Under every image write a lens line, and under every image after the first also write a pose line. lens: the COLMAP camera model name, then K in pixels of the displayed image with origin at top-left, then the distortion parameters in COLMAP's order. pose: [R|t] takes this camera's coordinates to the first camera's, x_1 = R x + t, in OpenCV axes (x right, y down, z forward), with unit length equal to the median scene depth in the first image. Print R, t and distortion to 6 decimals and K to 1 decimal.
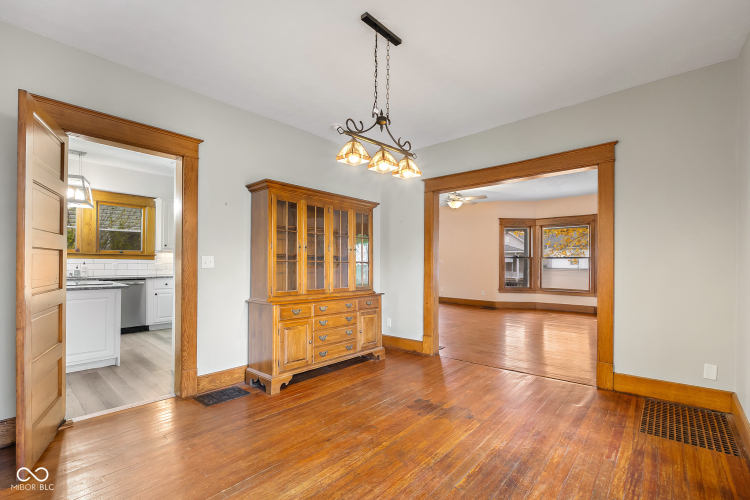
lens RADIAL K [[335.4, 0, 389.5], [0, 335.4, 262.7], [0, 0, 1]] dist [-0.004680, 0.000779]
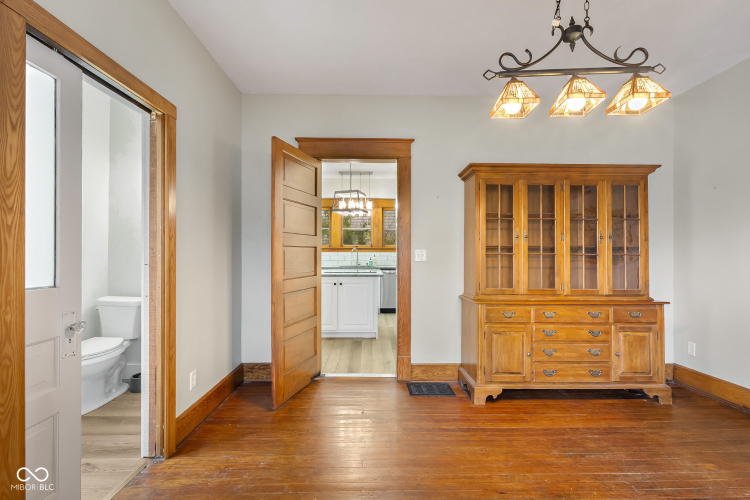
lens RADIAL K [[335.4, 0, 375.5], [0, 335.4, 252.1], [0, 0, 1]] dist [-0.004680, 0.000779]
pose [[0.651027, -0.008486, -0.759007, 0.148343], [0.003116, 0.999959, -0.008508, -0.003262], [0.759048, 0.003174, 0.651027, 0.211592]]
